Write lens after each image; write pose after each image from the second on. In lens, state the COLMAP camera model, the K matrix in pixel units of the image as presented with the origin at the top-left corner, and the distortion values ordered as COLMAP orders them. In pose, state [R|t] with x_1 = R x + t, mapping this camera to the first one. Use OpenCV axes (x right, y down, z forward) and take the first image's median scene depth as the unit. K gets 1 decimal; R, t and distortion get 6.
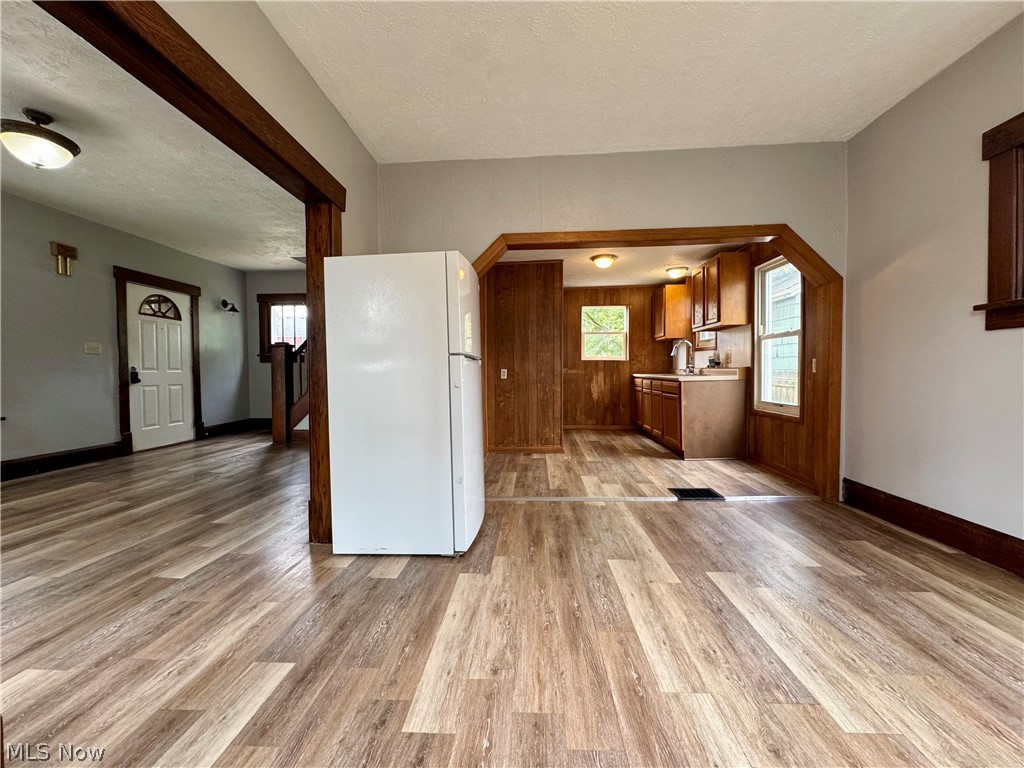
lens RADIAL K [[408.4, 0, 510.8], [0, 408.4, 382.3], [0, 0, 1]] dist [-0.006647, 0.001746]
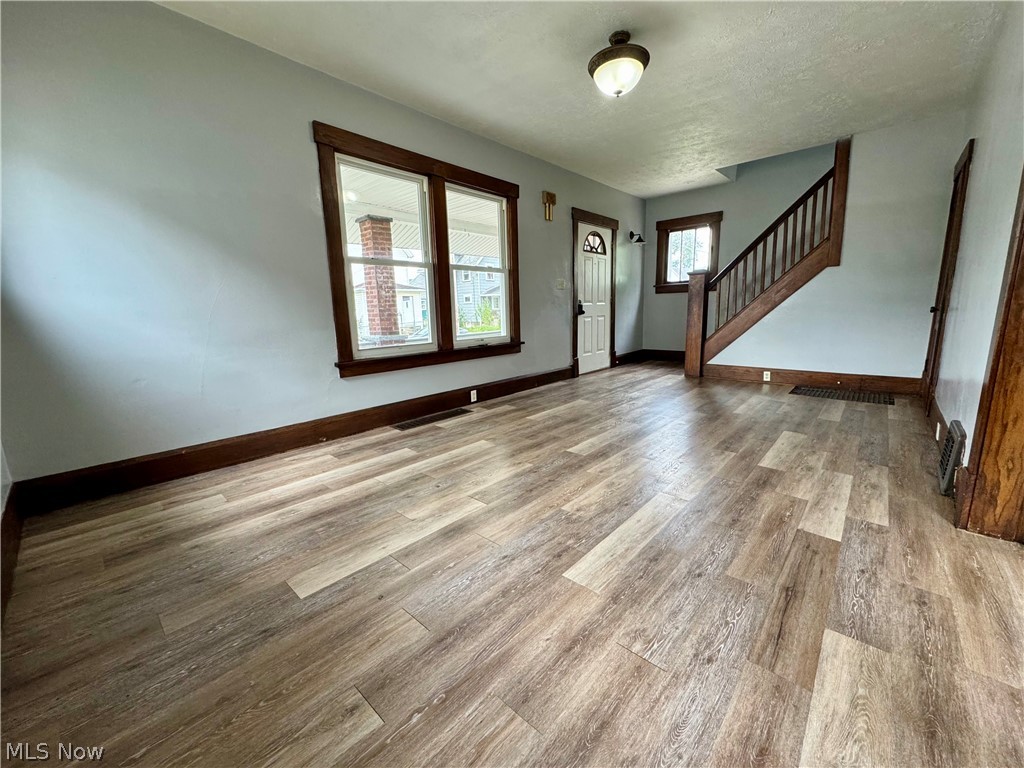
lens RADIAL K [[408.4, 0, 510.5], [0, 408.4, 382.7], [0, 0, 1]] dist [-0.006647, 0.001746]
pose [[0.775005, 0.095813, -0.624650, -0.418209], [0.007305, 0.987015, 0.160459, 0.006895], [0.631913, -0.128920, 0.764242, -0.021000]]
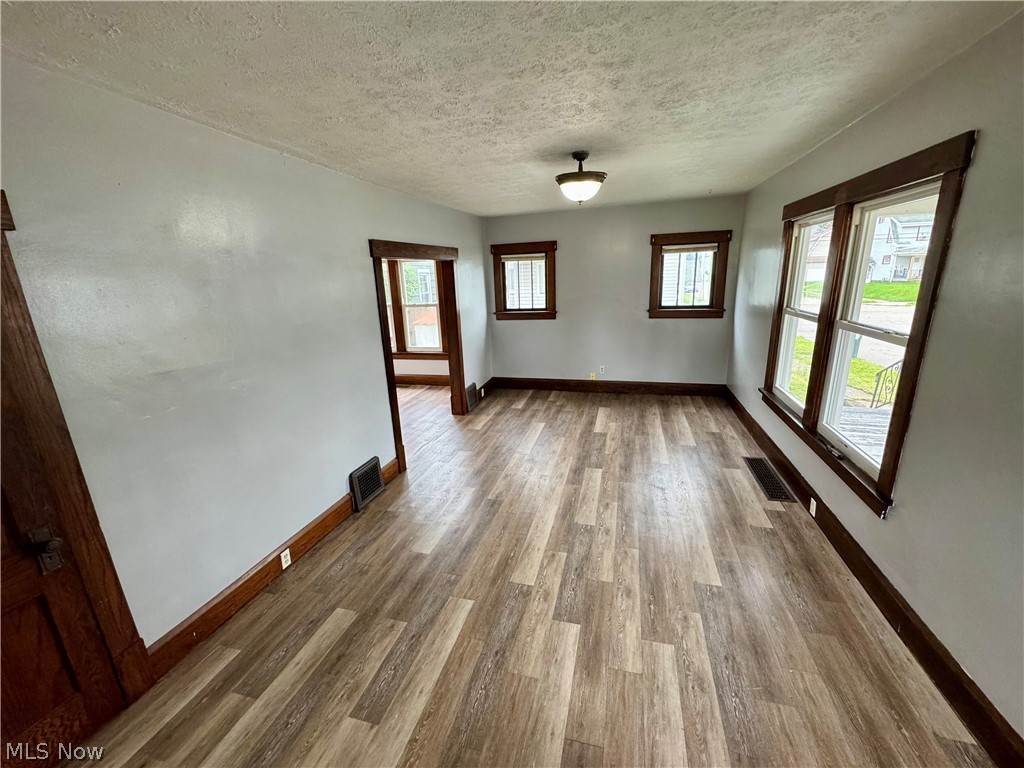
lens RADIAL K [[408.4, 0, 512.3], [0, 408.4, 383.8], [0, 0, 1]] dist [-0.006647, 0.001746]
pose [[-0.975389, -0.014661, 0.220004, -0.773146], [0.048685, 0.958840, 0.279741, -0.229409], [-0.215050, 0.283567, -0.934528, 1.431872]]
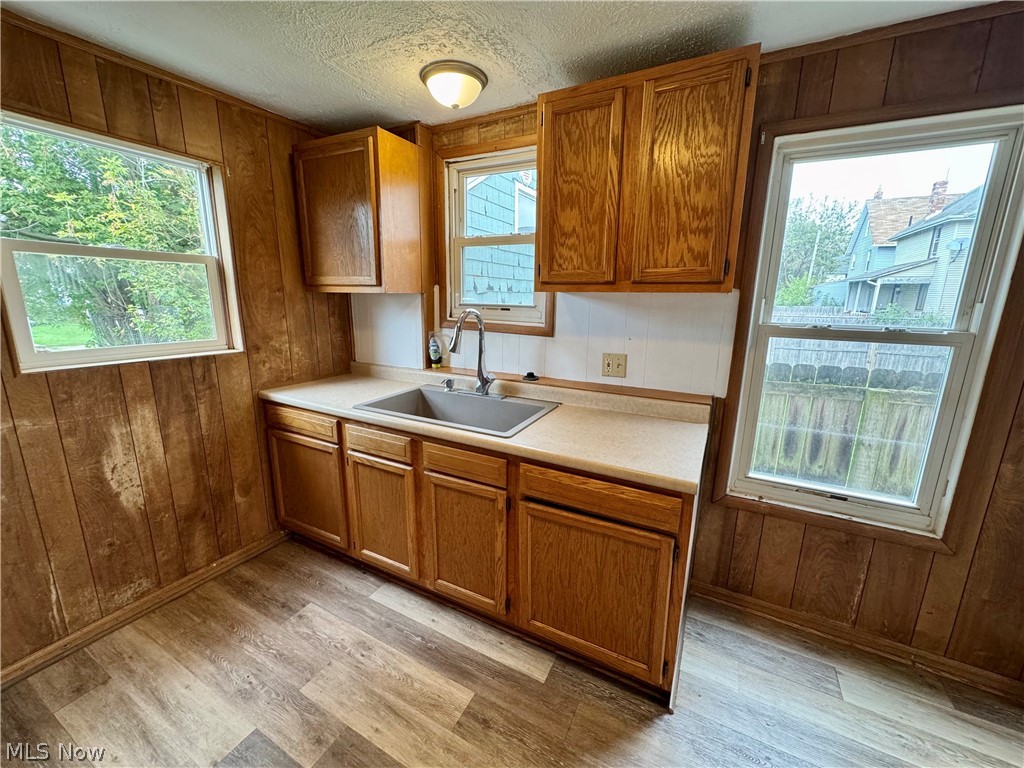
lens RADIAL K [[408.4, 0, 510.9], [0, 408.4, 384.5], [0, 0, 1]] dist [-0.006647, 0.001746]
pose [[0.416722, -0.182337, 0.890559, 0.140563], [0.009868, 0.980526, 0.196140, -0.141006], [-0.908980, -0.072948, 0.410406, 1.079420]]
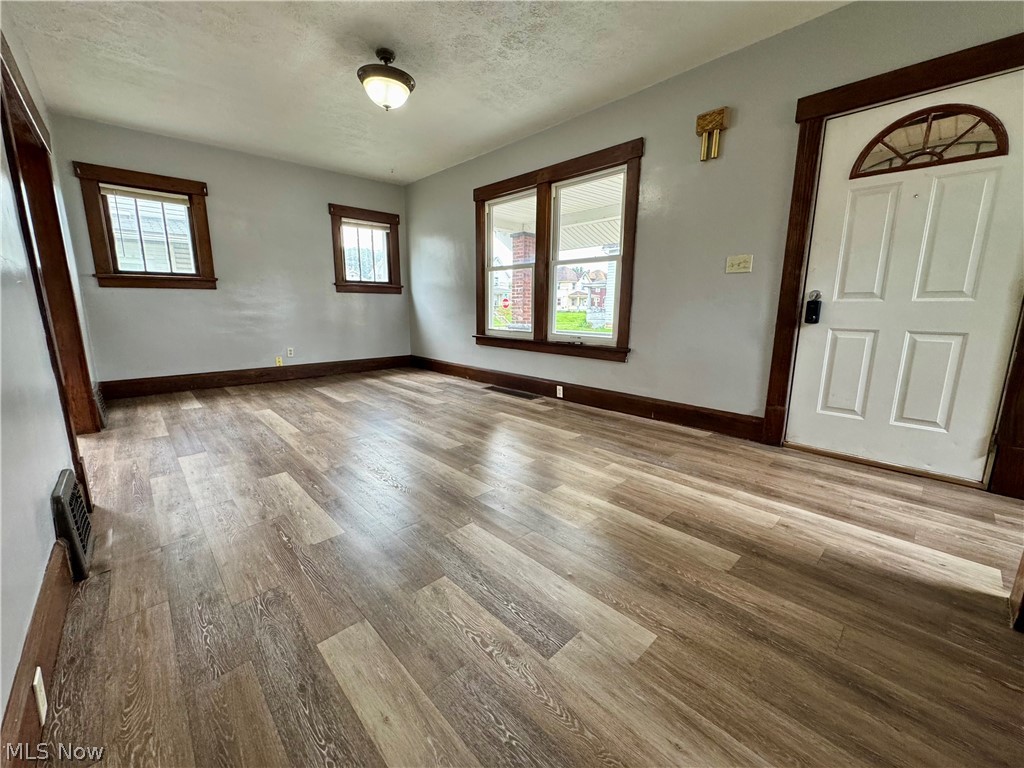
lens RADIAL K [[408.4, 0, 513.1], [0, 408.4, 384.0], [0, 0, 1]] dist [-0.006647, 0.001746]
pose [[-0.687988, 0.138567, -0.712370, -0.321747], [-0.022096, 0.977148, 0.211410, -0.028556], [0.725385, 0.161188, -0.669205, 1.309269]]
